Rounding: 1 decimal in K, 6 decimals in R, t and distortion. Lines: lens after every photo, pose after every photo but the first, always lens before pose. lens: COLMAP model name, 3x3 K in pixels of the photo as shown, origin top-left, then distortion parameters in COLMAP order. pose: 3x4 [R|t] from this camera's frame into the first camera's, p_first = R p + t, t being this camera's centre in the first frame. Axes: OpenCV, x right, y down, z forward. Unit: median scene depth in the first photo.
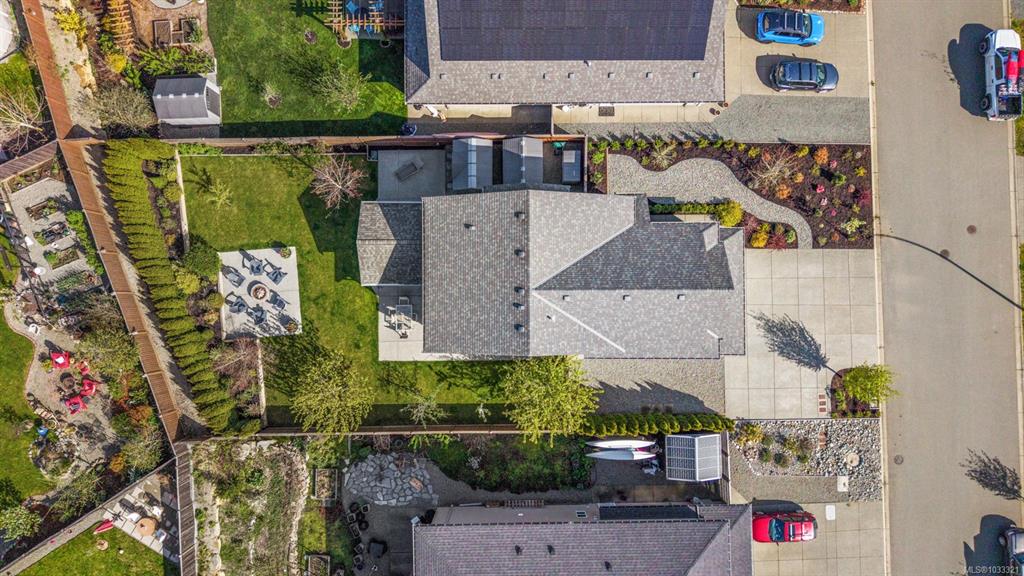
lens RADIAL K [[689.4, 0, 508.8], [0, 689.4, 284.8], [0, 0, 1]] dist [0.062779, -0.122512]
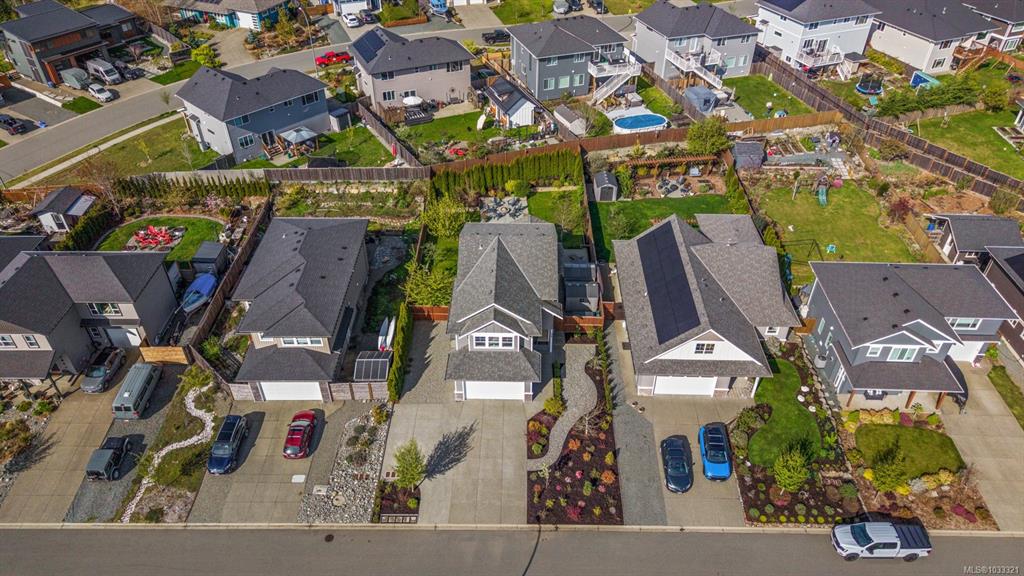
lens RADIAL K [[689.4, 0, 508.8], [0, 689.4, 284.8], [0, 0, 1]] dist [0.062779, -0.122512]
pose [[-0.026328, 0.608841, -0.792855, 1.174454], [-0.999593, -0.007322, 0.027570, -0.050611], [0.010980, 0.793258, 0.608786, 0.047199]]
